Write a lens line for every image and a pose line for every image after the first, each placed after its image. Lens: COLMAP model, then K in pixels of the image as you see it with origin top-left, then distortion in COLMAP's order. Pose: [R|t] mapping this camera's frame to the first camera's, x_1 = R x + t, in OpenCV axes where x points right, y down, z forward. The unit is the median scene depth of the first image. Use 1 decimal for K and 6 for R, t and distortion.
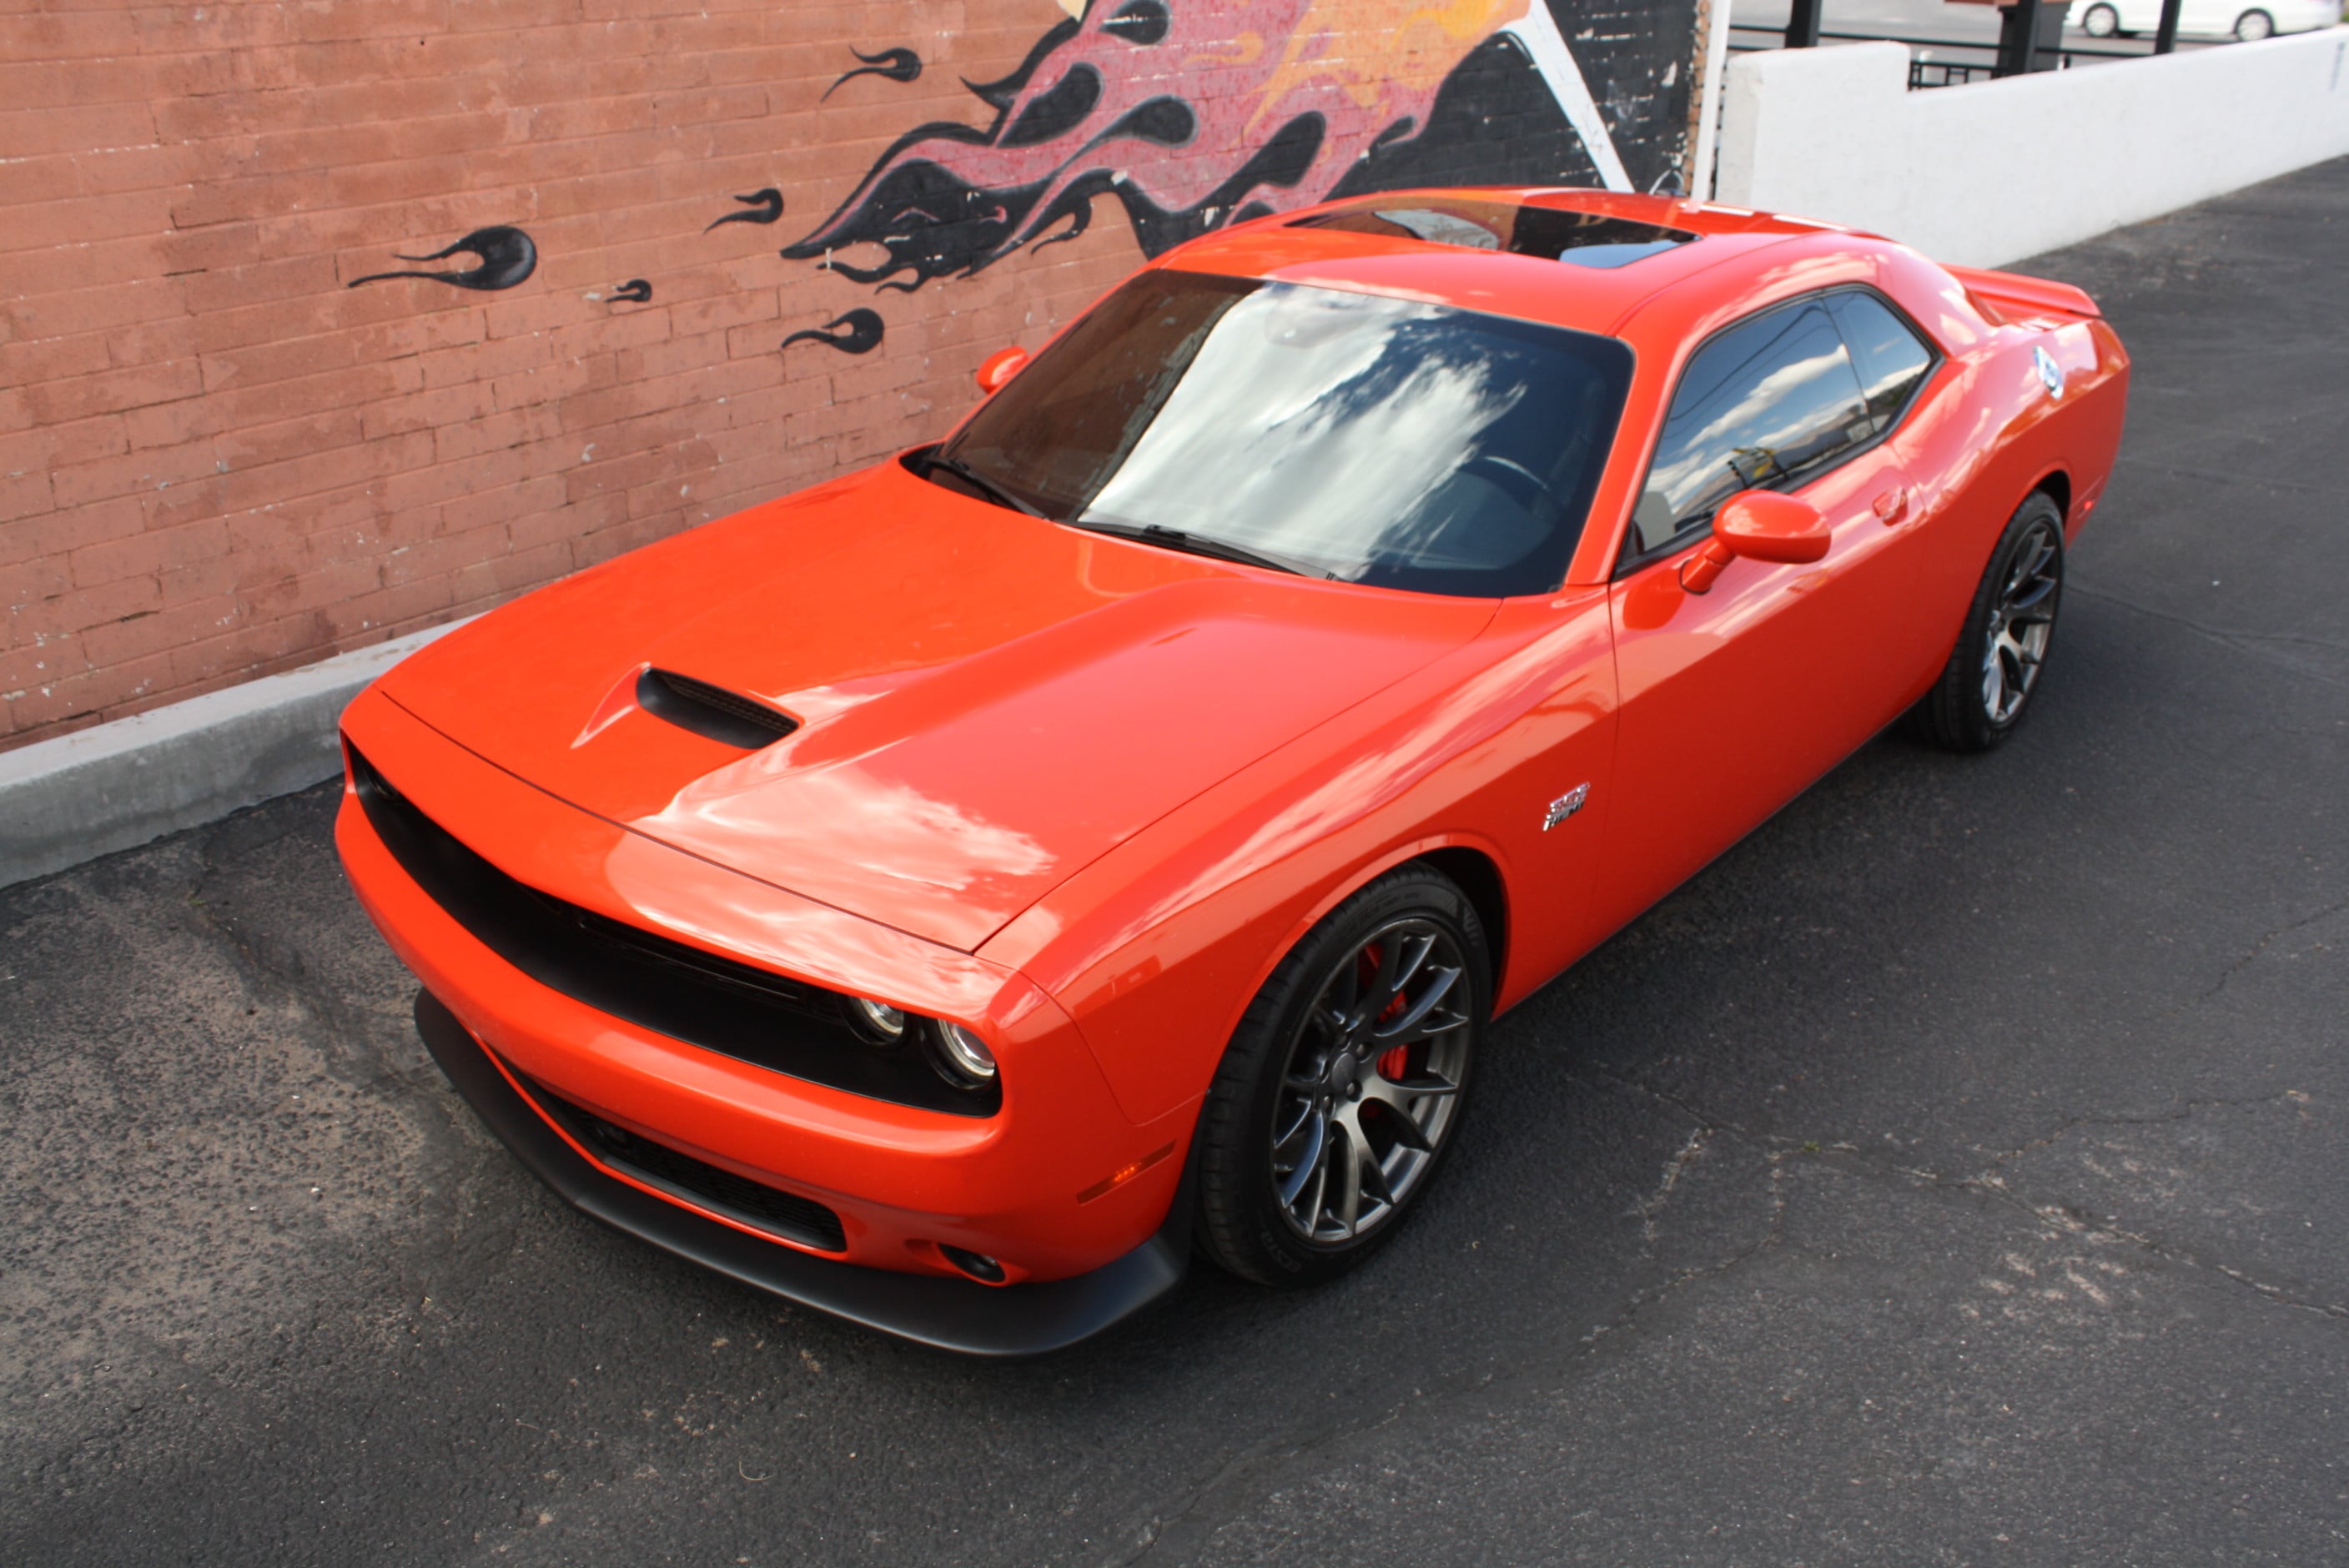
lens RADIAL K [[2090.3, 0, 1218.9], [0, 2090.3, 780.4], [0, 0, 1]] dist [-0.162679, 0.154177]
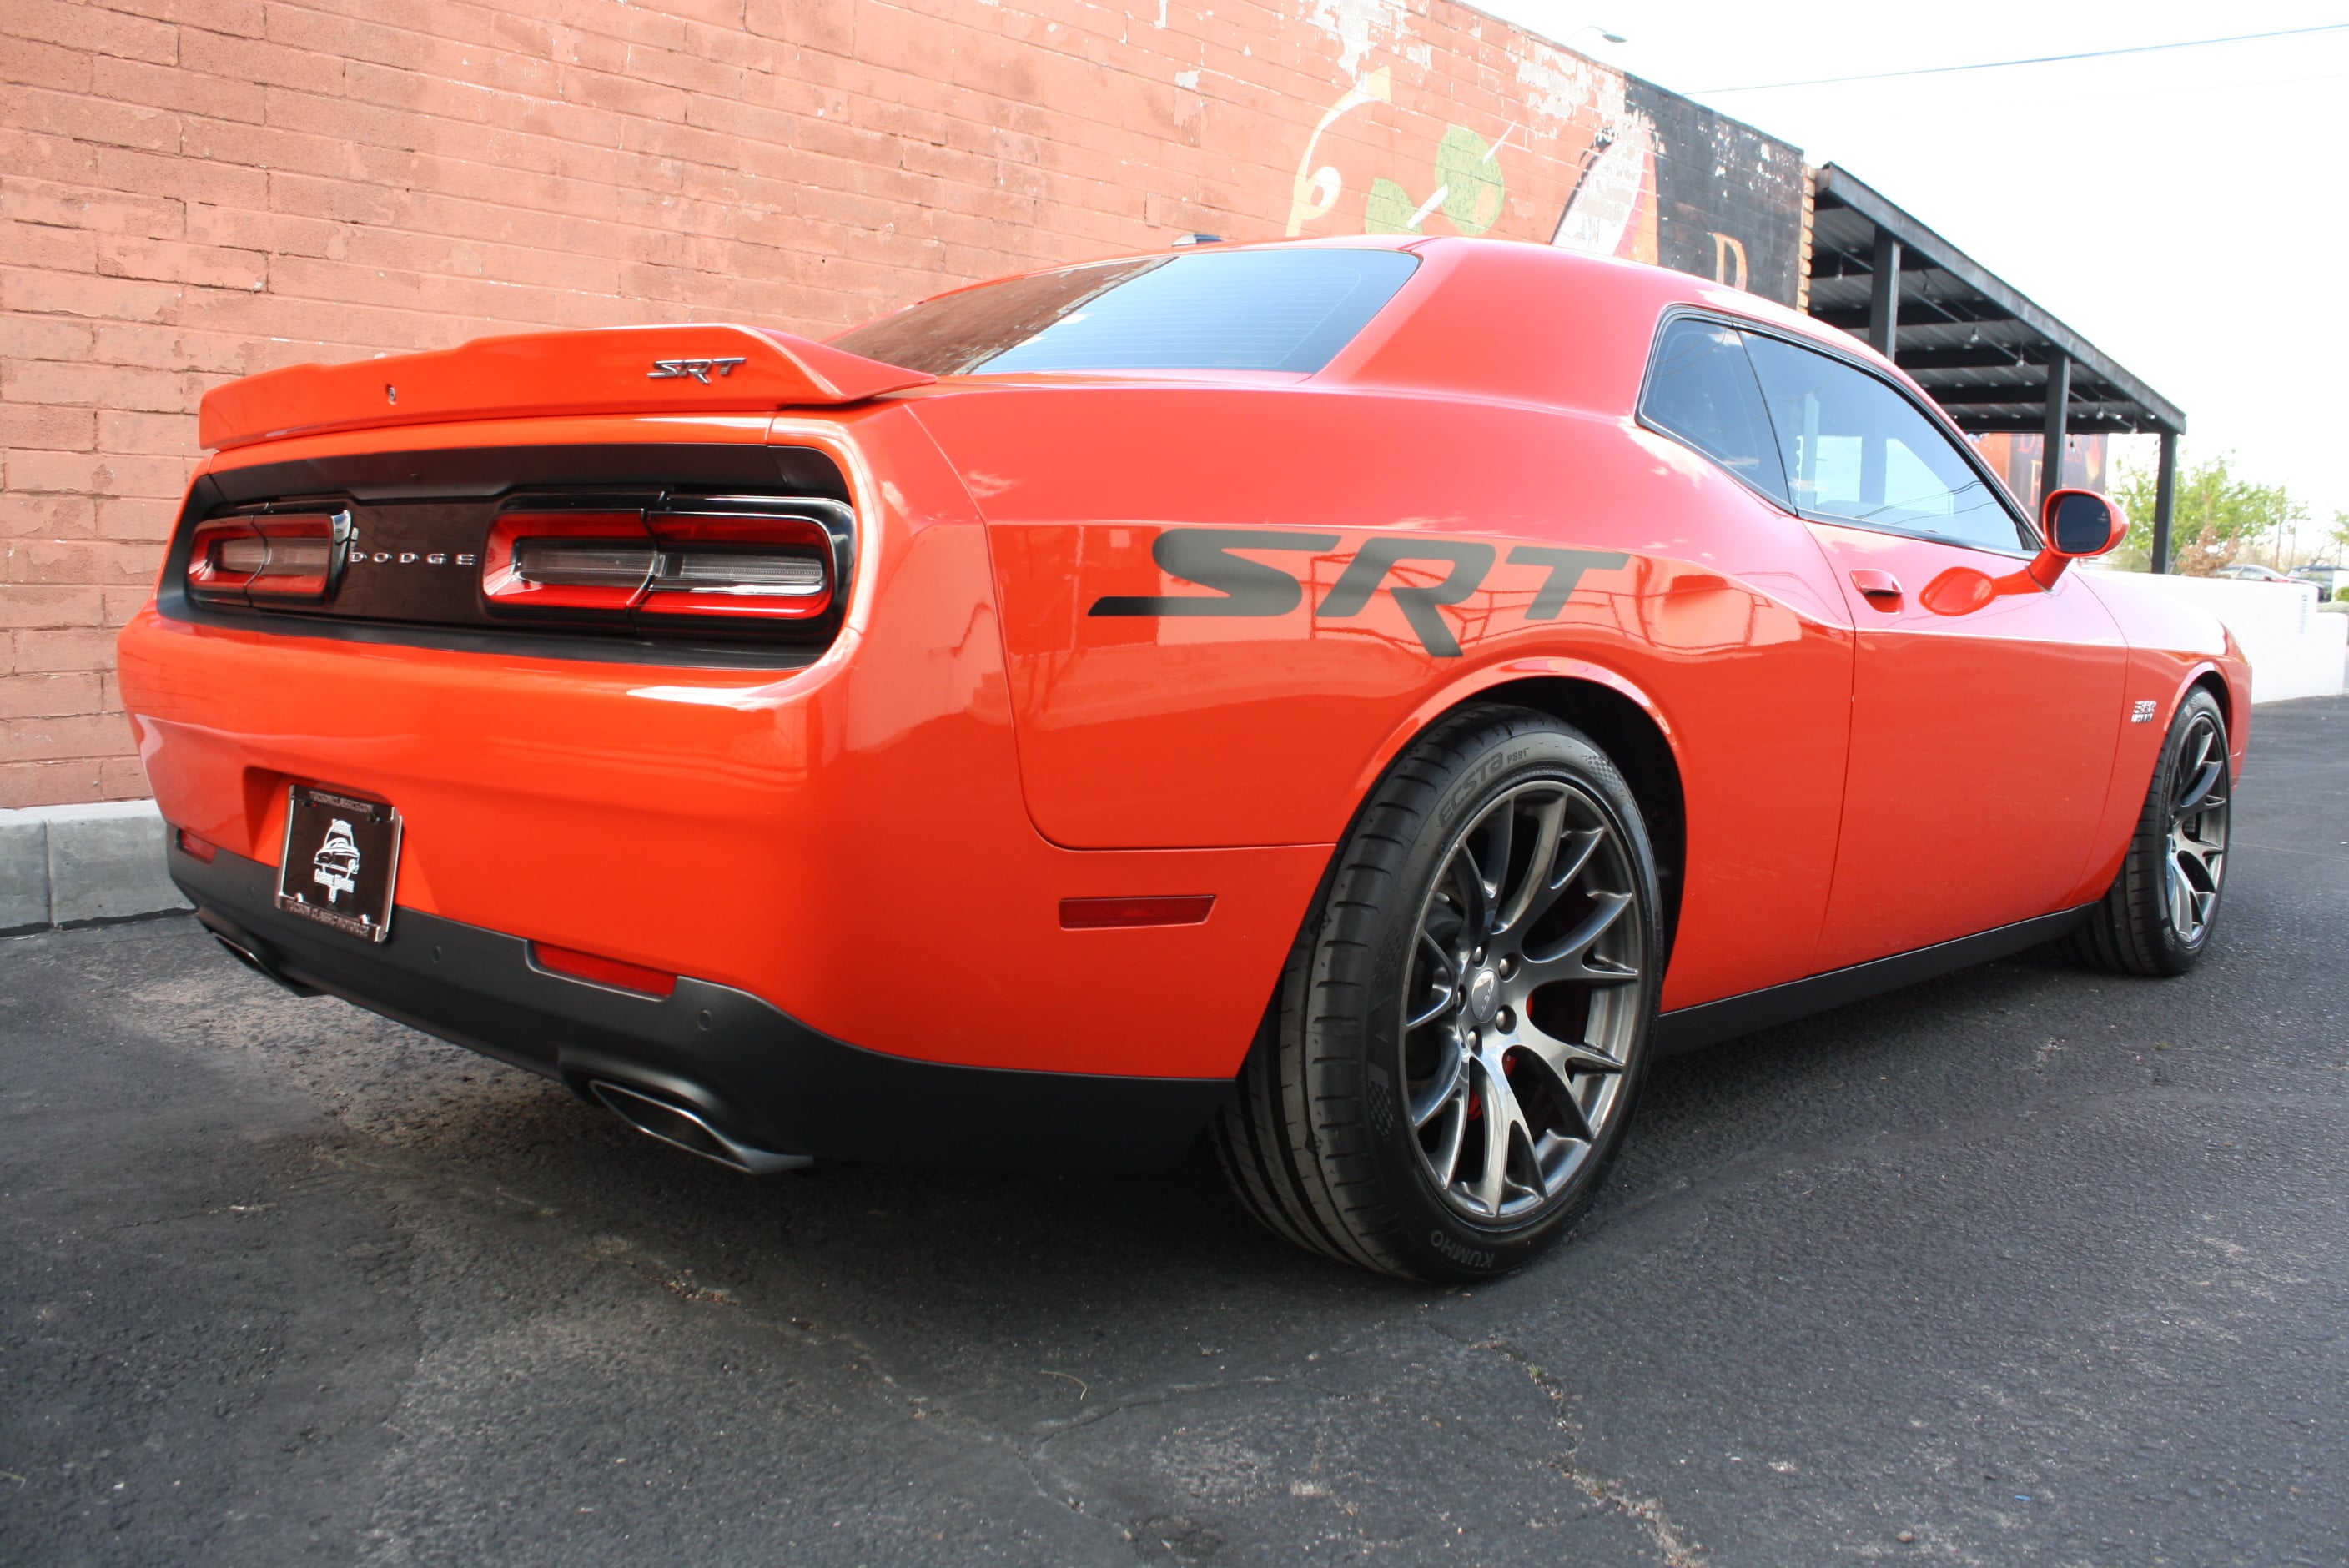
lens RADIAL K [[2006.5, 0, 1197.2], [0, 2006.5, 775.5], [0, 0, 1]] dist [-0.162216, 0.143967]
pose [[0.999562, 0.025991, -0.014182, -0.145221], [-0.029080, 0.951865, -0.305135, 0.259170], [0.005568, 0.305413, 0.952204, -0.010347]]
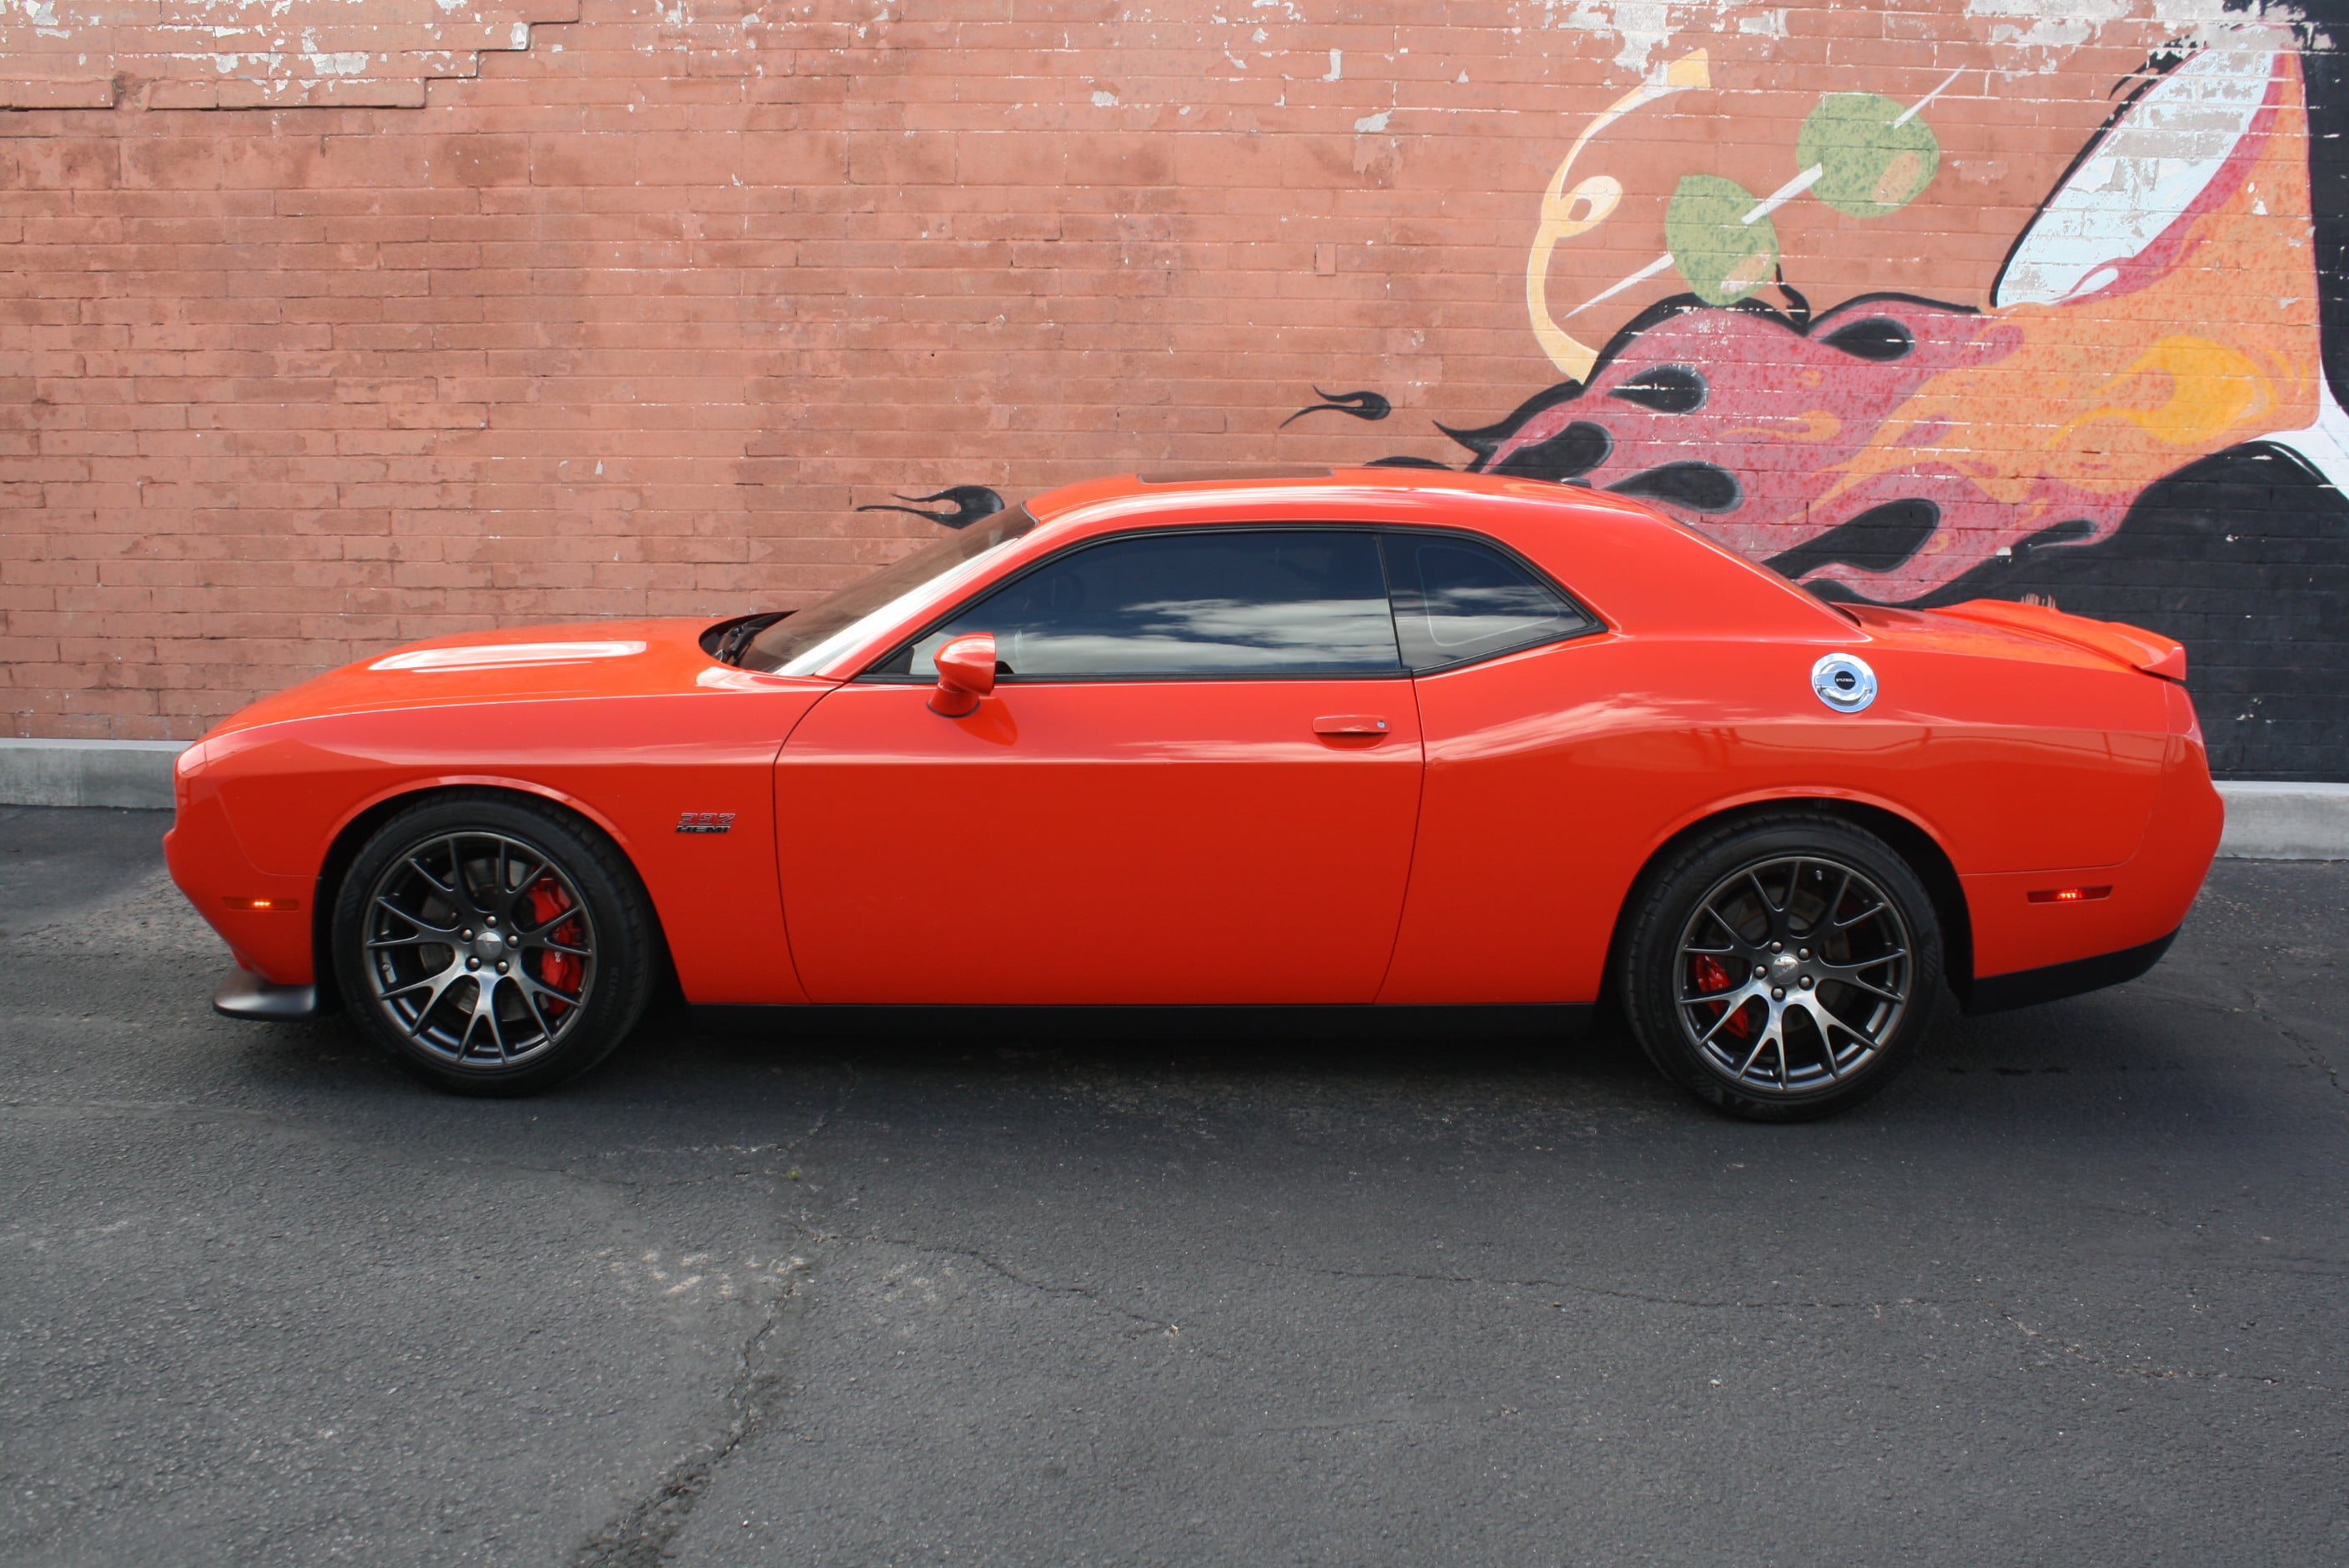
lens RADIAL K [[2082.0, 0, 1191.7], [0, 2082.0, 758.9], [0, 0, 1]] dist [-0.155932, 0.152422]
pose [[0.627130, 0.133162, -0.767448, 0.870369], [-0.322463, 0.941265, -0.100184, -0.001484], [0.709031, 0.310302, 0.633235, 0.267813]]
